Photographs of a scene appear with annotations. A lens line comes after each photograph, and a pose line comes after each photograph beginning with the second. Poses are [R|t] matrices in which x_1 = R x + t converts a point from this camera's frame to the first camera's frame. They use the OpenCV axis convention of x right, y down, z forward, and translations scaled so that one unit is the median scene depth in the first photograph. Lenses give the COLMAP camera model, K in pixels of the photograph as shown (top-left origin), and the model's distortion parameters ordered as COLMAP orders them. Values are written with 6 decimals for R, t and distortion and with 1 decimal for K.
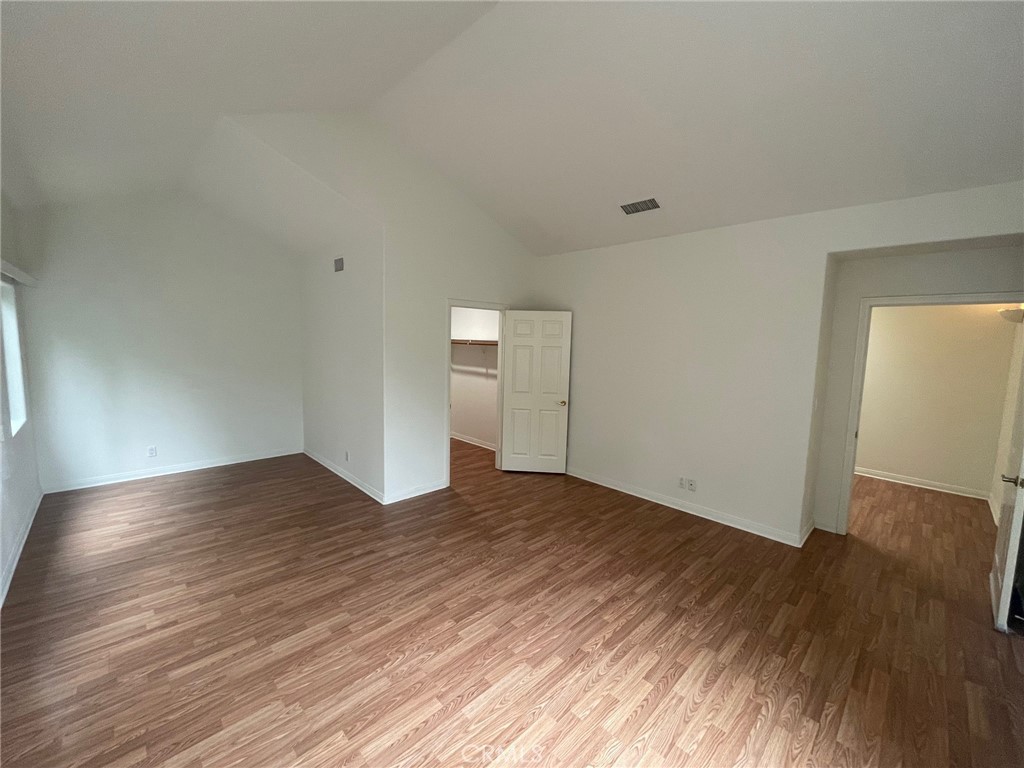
lens RADIAL K [[415.1, 0, 513.5], [0, 415.1, 382.8], [0, 0, 1]] dist [-0.002712, 0.000375]
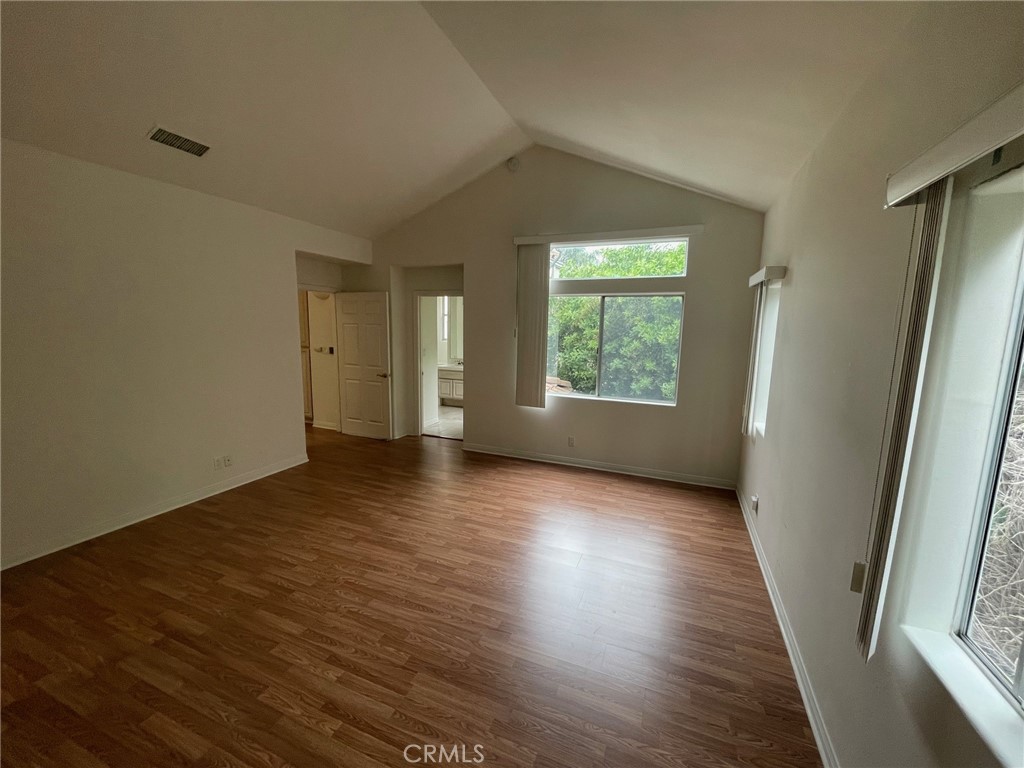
lens RADIAL K [[415.1, 0, 511.7], [0, 415.1, 381.4], [0, 0, 1]] dist [-0.002712, 0.000375]
pose [[-0.398054, -0.159697, 0.903355, -0.948039], [0.065811, 0.977223, 0.201754, -0.122459], [-0.914998, 0.139760, -0.378478, 1.004576]]
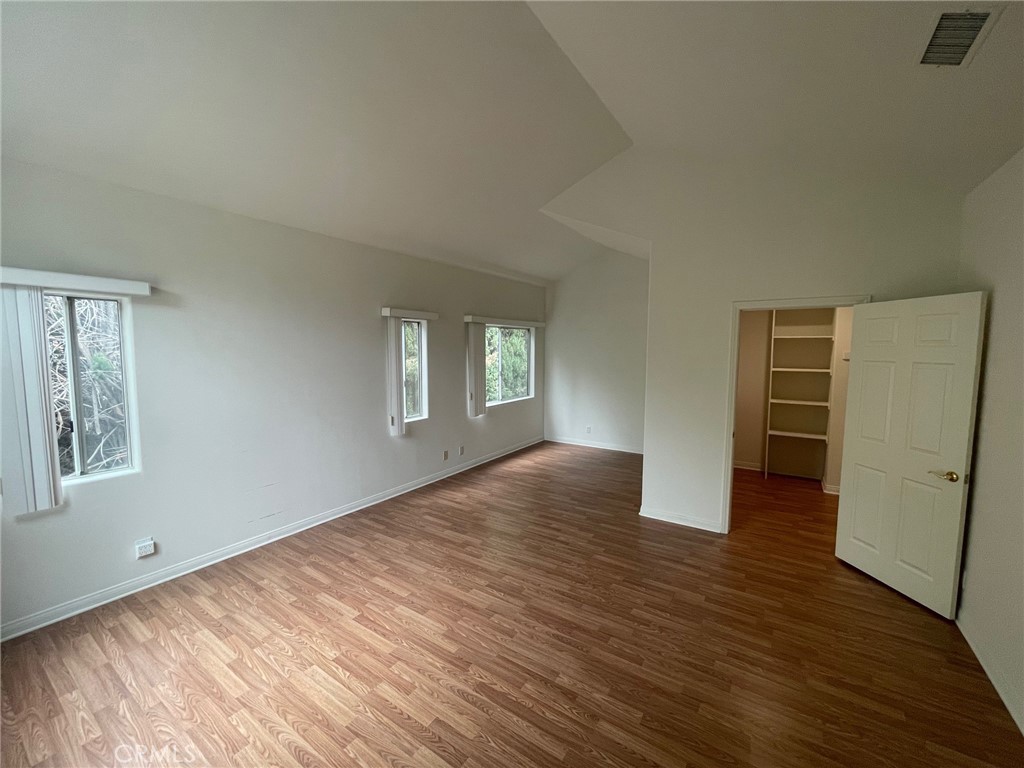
lens RADIAL K [[415.1, 0, 511.6], [0, 415.1, 380.1], [0, 0, 1]] dist [-0.002712, 0.000375]
pose [[0.205001, 0.051377, -0.977413, 0.837843], [-0.101809, 0.994324, 0.030912, -0.046859], [0.973452, 0.093172, 0.209068, 0.630983]]
